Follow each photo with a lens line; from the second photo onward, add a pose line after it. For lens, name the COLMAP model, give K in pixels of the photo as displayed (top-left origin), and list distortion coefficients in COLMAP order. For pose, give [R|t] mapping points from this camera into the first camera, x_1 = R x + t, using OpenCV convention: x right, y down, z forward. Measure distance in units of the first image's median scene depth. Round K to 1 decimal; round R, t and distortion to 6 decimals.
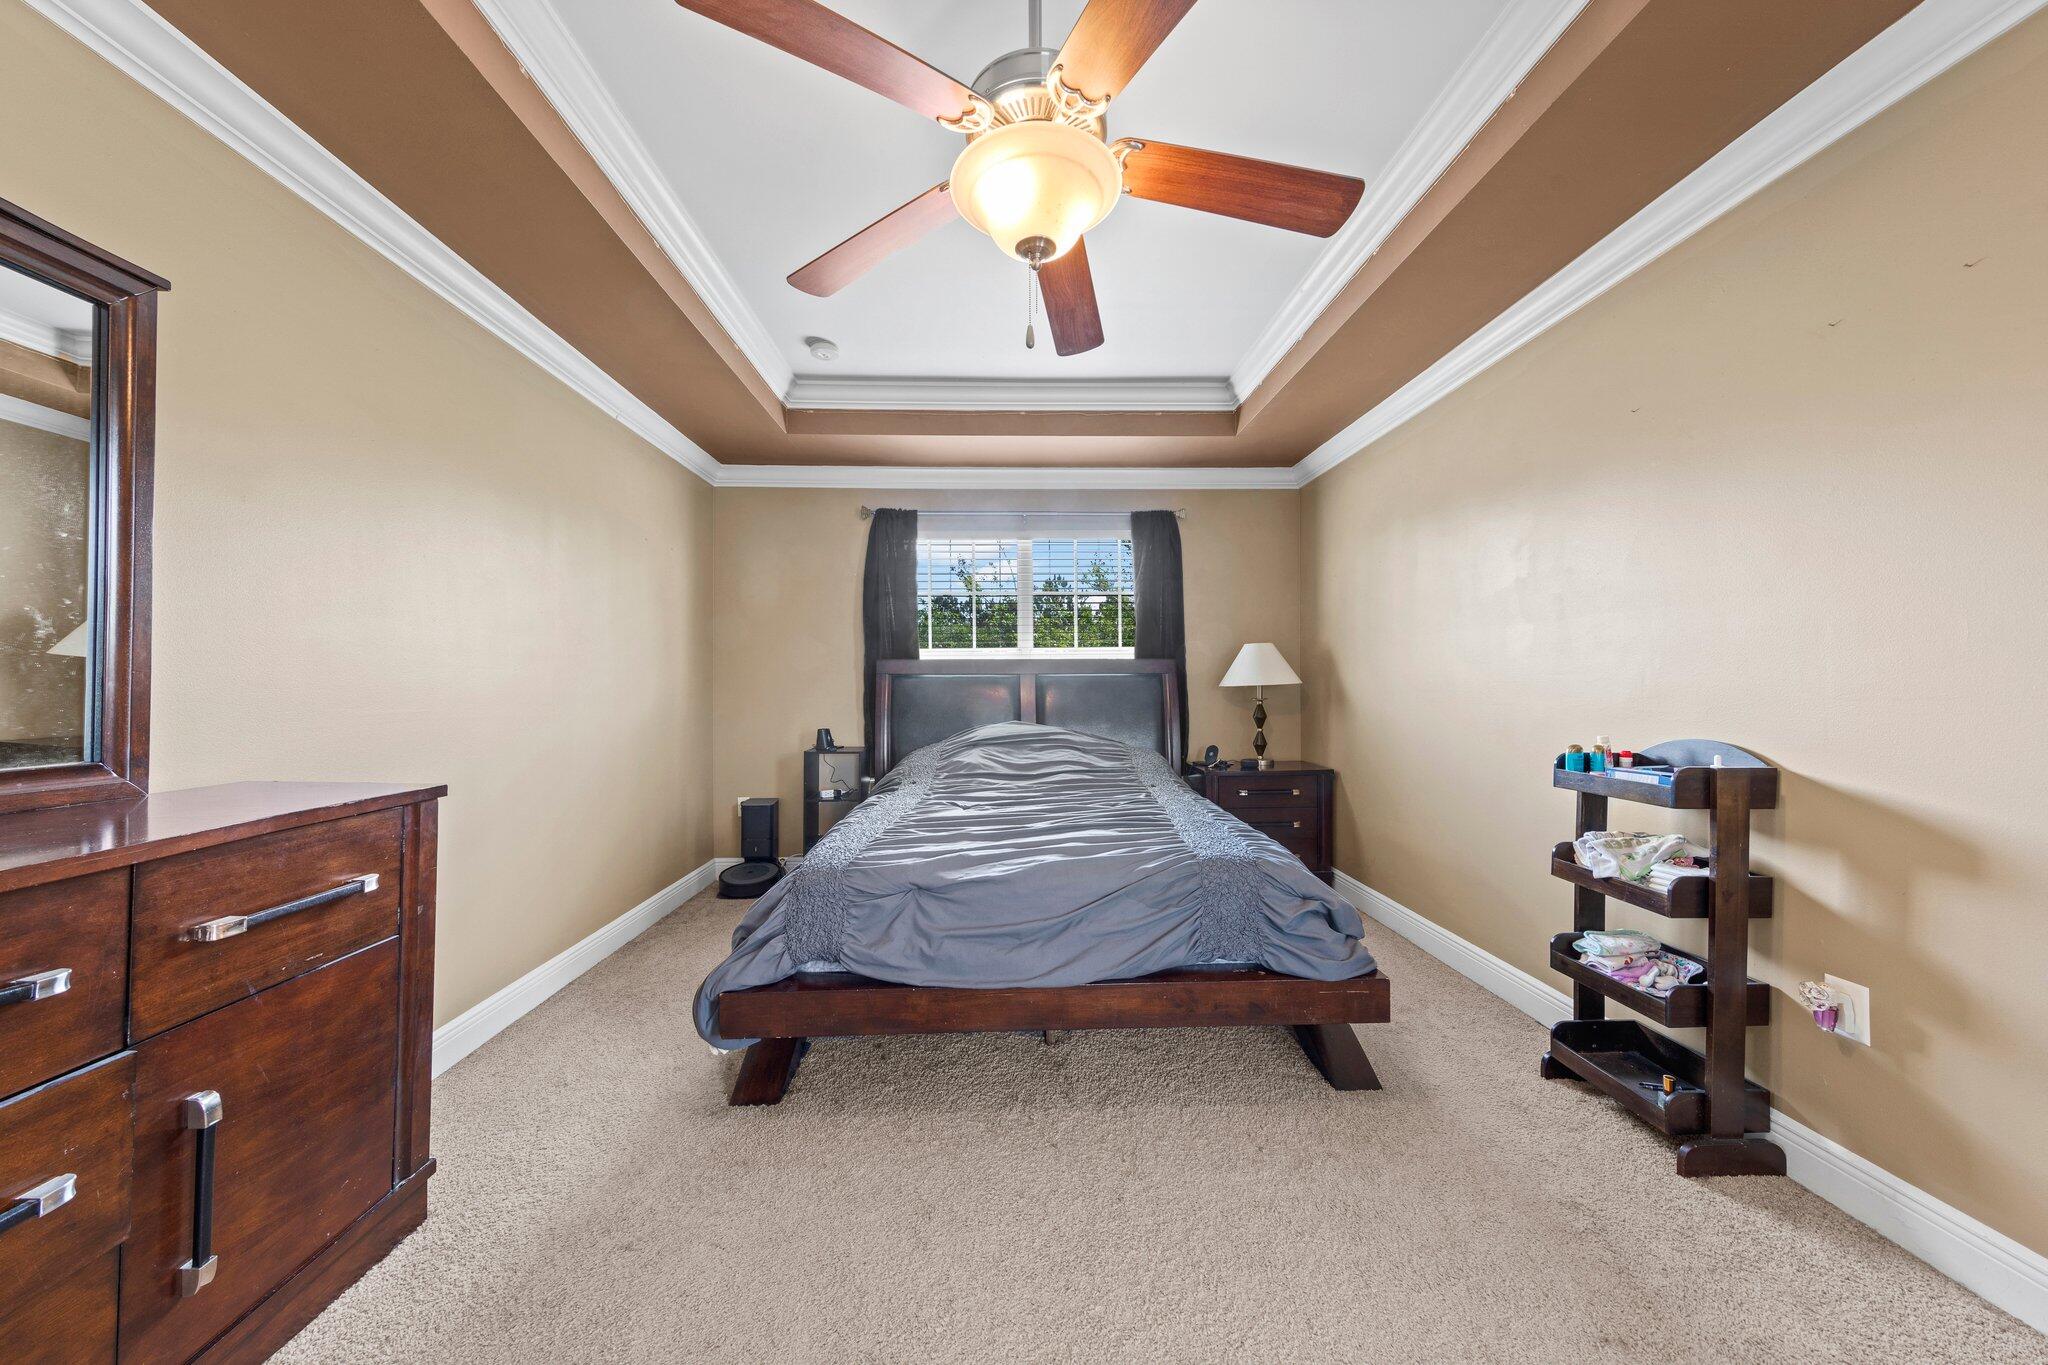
lens RADIAL K [[709.6, 0, 1012.4], [0, 709.6, 687.6], [0, 0, 1]] dist [0.001504, -0.000022]
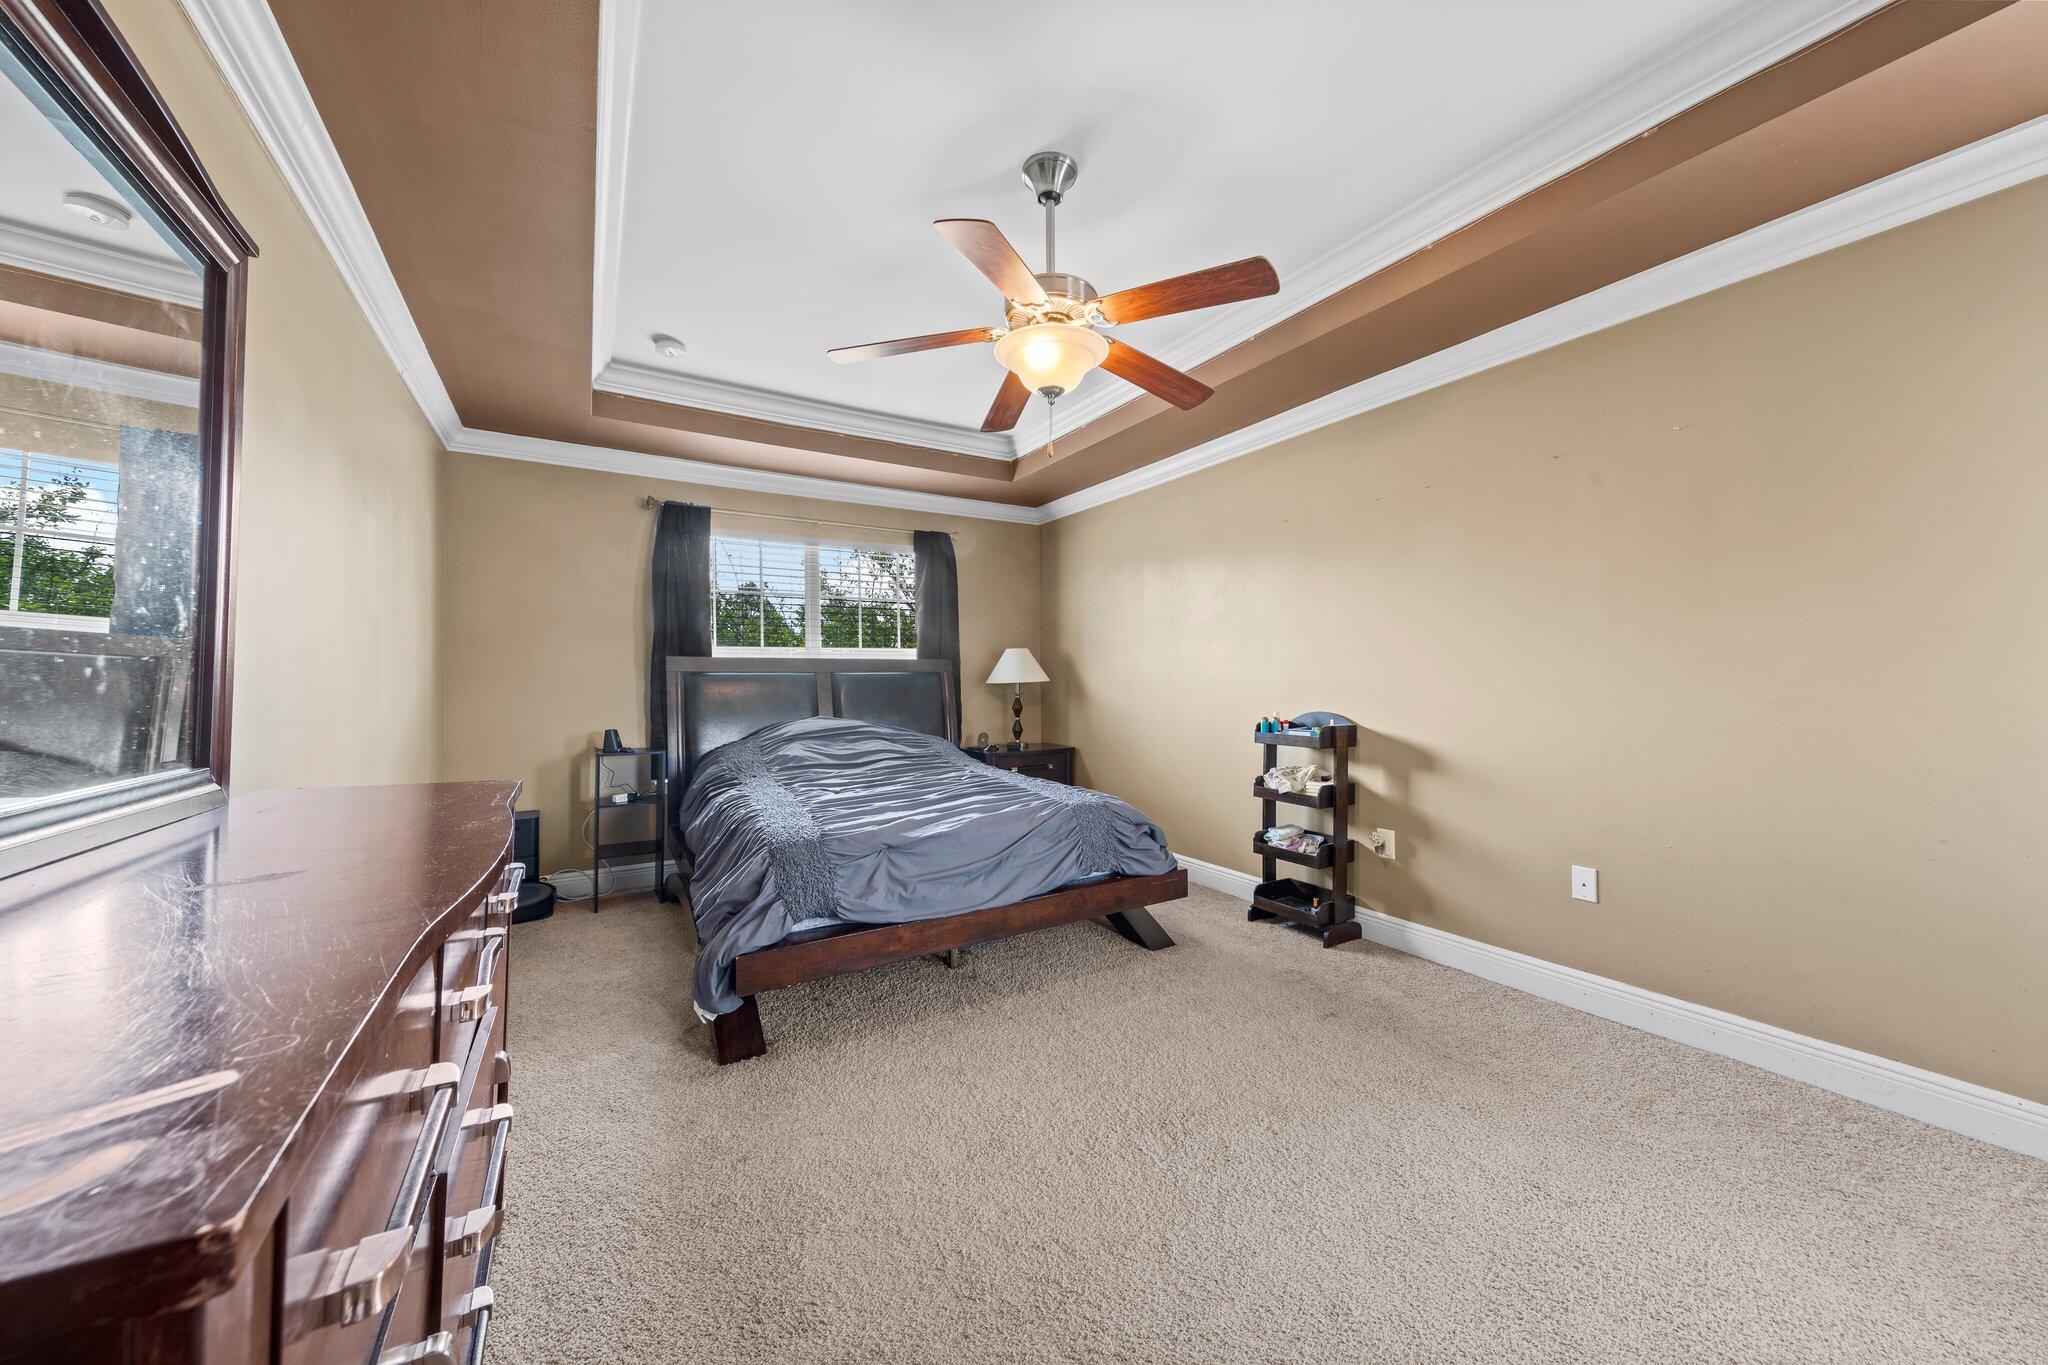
lens RADIAL K [[718.5, 0, 1024.0], [0, 718.5, 682.5], [0, 0, 1]] dist [0.000463, -0.000024]
pose [[0.872404, -0.002069, 0.488780, -0.533130], [0.004331, 0.999985, -0.003498, 0.002596], [-0.488766, 0.005169, 0.872400, -0.200582]]
